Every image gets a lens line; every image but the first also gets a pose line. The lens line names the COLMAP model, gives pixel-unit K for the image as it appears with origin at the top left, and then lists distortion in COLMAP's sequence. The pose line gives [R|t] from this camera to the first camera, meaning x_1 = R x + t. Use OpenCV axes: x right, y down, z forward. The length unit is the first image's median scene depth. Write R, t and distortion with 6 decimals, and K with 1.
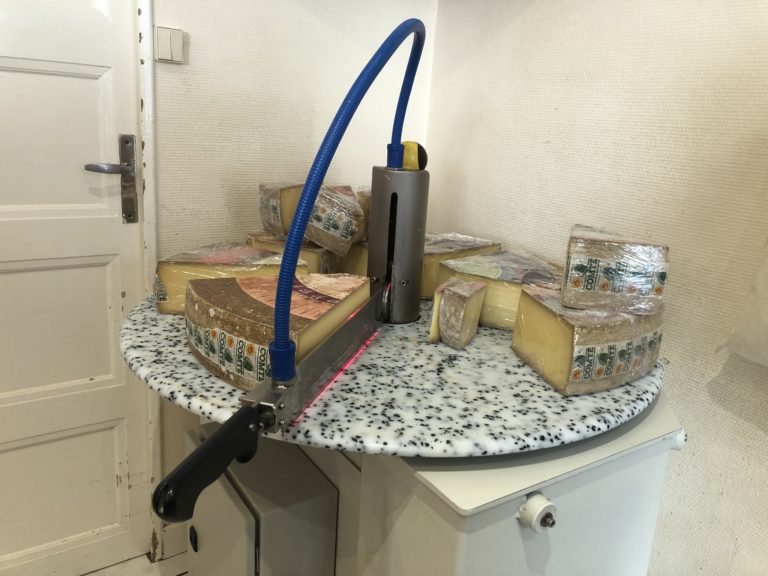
lens RADIAL K [[639.2, 0, 372.9], [0, 639.2, 283.8], [0, 0, 1]] dist [0.002832, -0.001391]
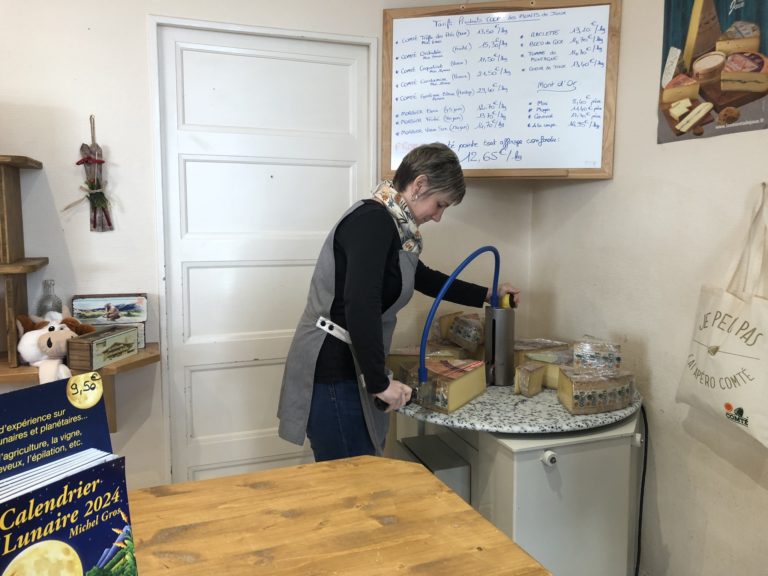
lens RADIAL K [[641.4, 0, 384.0], [0, 641.4, 288.0], [0, 0, 1]] dist [0.000568, 0.000829]
pose [[0.974358, -0.031162, -0.222834, 0.179034], [-0.002292, 0.988936, -0.148322, 0.075316], [0.224990, 0.145030, 0.963507, -1.311631]]
